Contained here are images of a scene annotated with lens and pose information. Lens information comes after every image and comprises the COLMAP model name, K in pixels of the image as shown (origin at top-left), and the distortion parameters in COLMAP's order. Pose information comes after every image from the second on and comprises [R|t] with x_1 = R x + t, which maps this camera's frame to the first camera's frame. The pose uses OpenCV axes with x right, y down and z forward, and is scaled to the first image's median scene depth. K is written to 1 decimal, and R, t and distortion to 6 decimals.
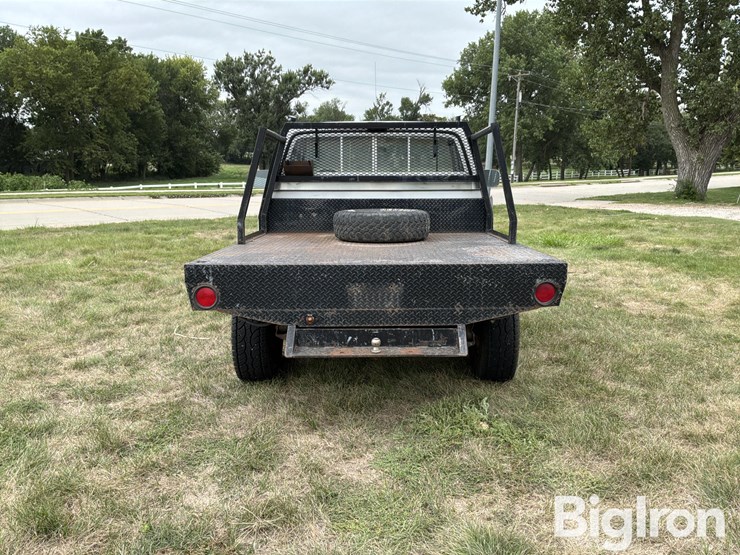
lens RADIAL K [[616.6, 0, 366.8], [0, 616.6, 280.5], [0, 0, 1]] dist [0.110637, -0.205293]
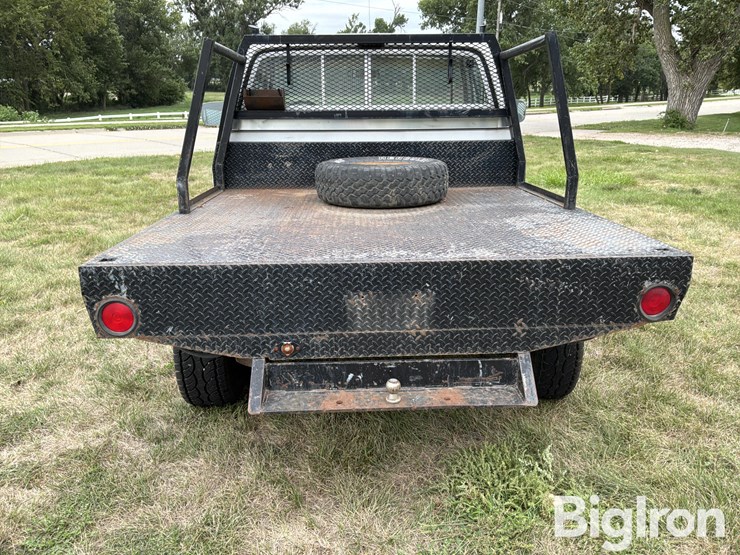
lens RADIAL K [[616.6, 0, 366.8], [0, 616.6, 280.5], [0, 0, 1]] dist [0.110637, -0.205293]
pose [[0.999079, -0.016976, 0.039396, -0.022206], [0.012560, 0.993880, 0.109749, -0.048576], [-0.041018, -0.109153, 0.993178, 0.240997]]
